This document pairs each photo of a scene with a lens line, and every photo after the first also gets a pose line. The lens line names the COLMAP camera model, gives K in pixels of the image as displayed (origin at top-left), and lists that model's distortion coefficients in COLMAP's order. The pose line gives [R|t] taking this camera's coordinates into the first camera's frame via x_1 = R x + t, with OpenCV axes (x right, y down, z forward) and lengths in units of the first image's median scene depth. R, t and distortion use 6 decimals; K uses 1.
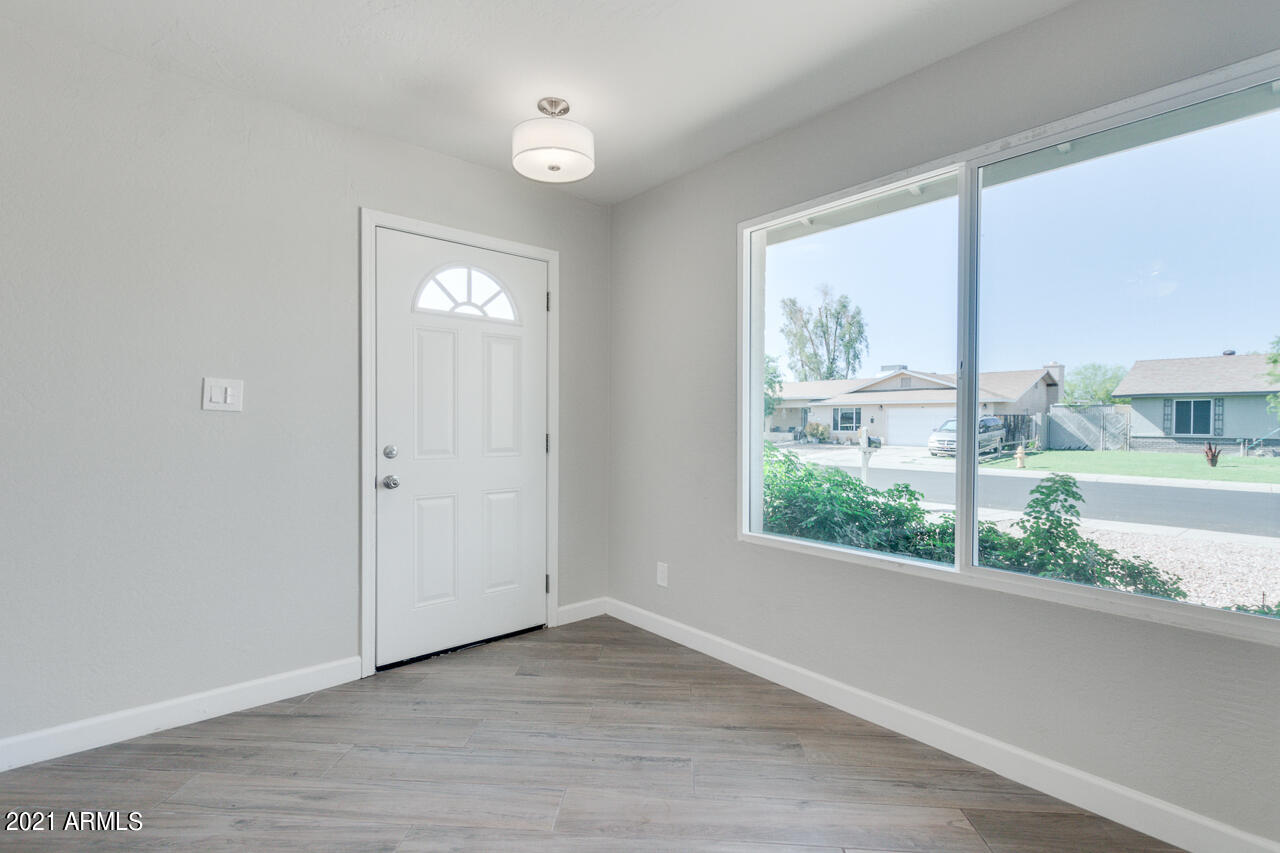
lens RADIAL K [[588.0, 0, 643.8], [0, 588.0, 431.3], [0, 0, 1]] dist [0.005188, -0.004176]
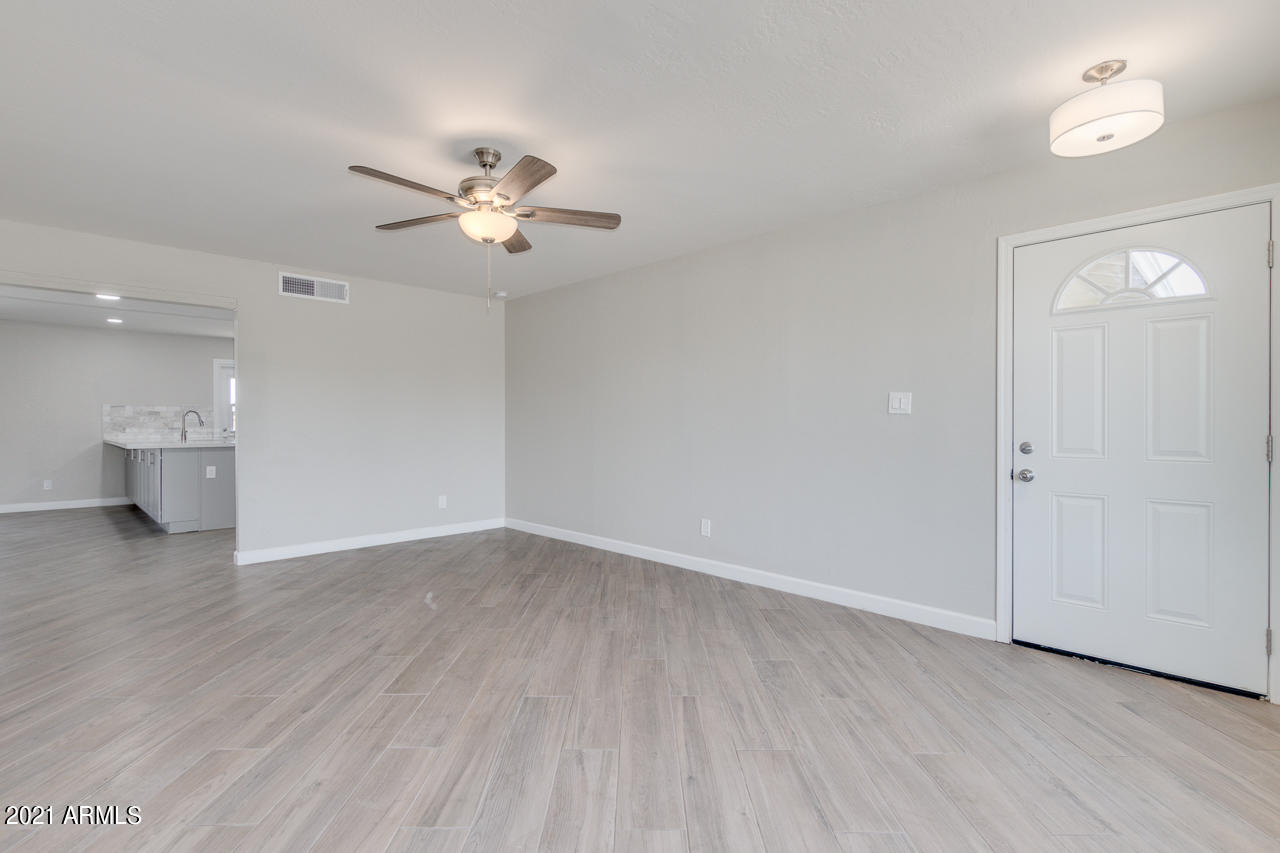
lens RADIAL K [[588.0, 0, 637.9], [0, 588.0, 423.6], [0, 0, 1]] dist [0.005188, -0.004176]
pose [[0.067066, -0.003490, -0.997742, 0.551407], [-0.013867, 0.999894, -0.004430, 0.004019], [0.997652, 0.014133, 0.067010, 0.181571]]
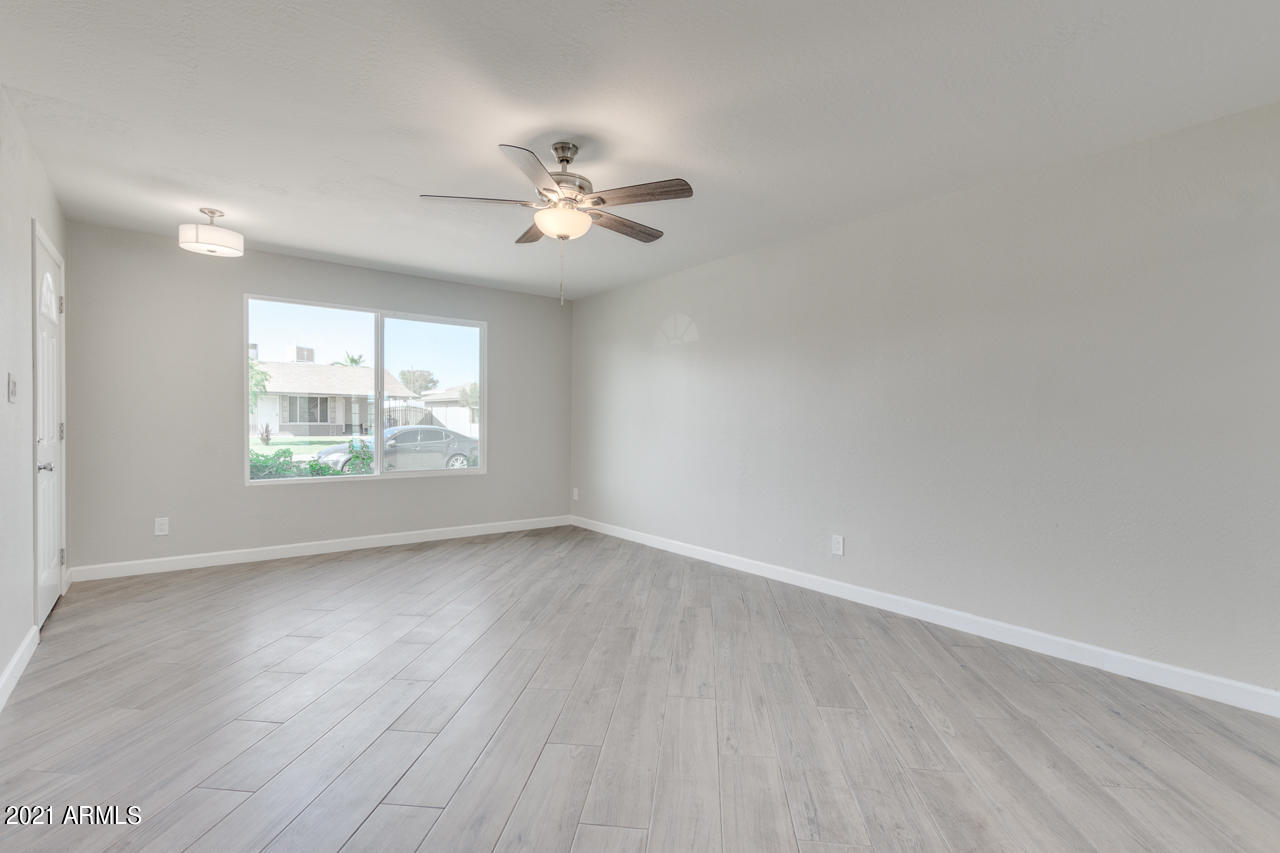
lens RADIAL K [[588.0, 0, 641.0], [0, 588.0, 432.4], [0, 0, 1]] dist [0.005188, -0.004176]
pose [[0.040071, -0.027912, 0.998807, -1.325751], [0.001999, 0.999610, 0.027854, -0.006503], [-0.999195, 0.000880, 0.040111, -0.156500]]
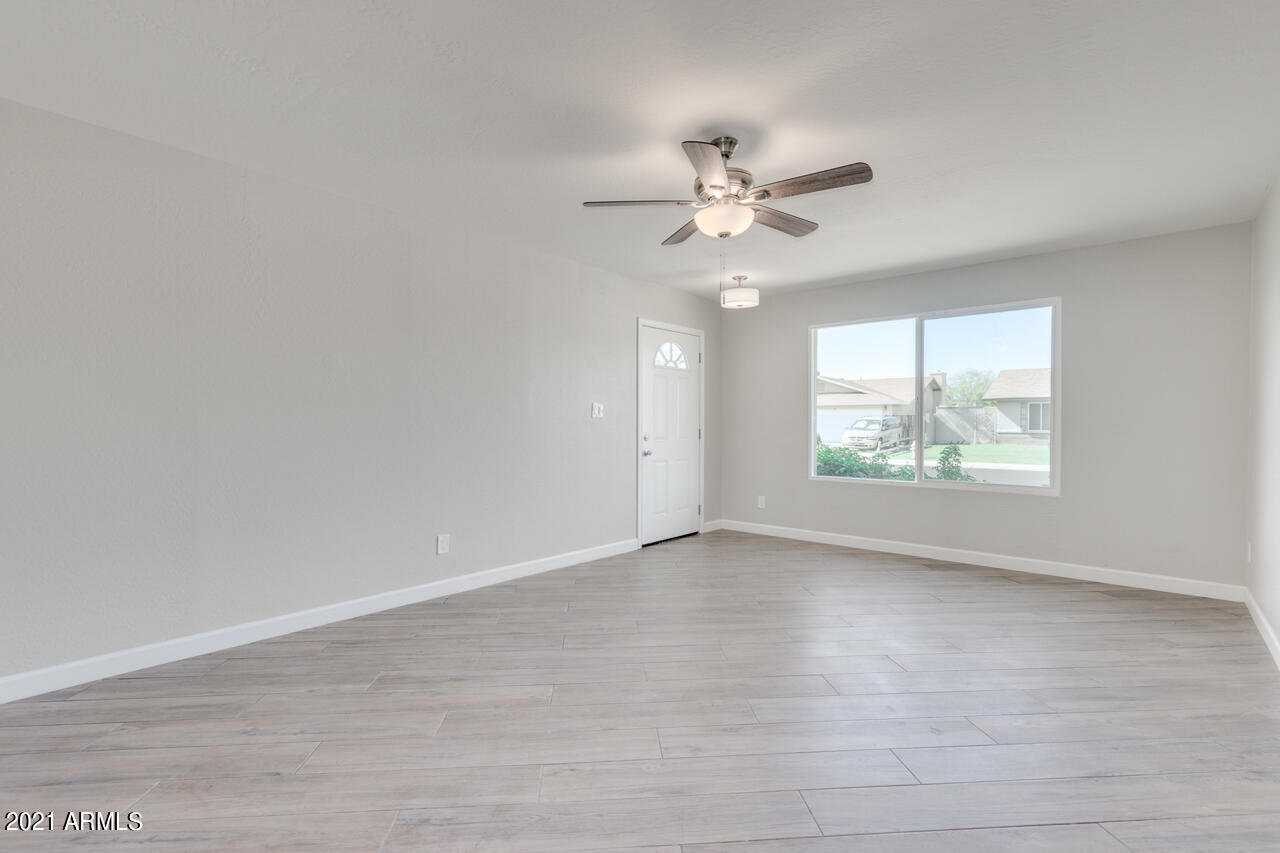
lens RADIAL K [[588.0, 0, 644.5], [0, 588.0, 426.7], [0, 0, 1]] dist [0.005188, -0.004176]
pose [[0.989165, -0.005887, 0.146692, -0.651745], [0.007218, 0.999937, -0.008542, 0.013531], [-0.146633, 0.009508, 0.989145, -0.870335]]
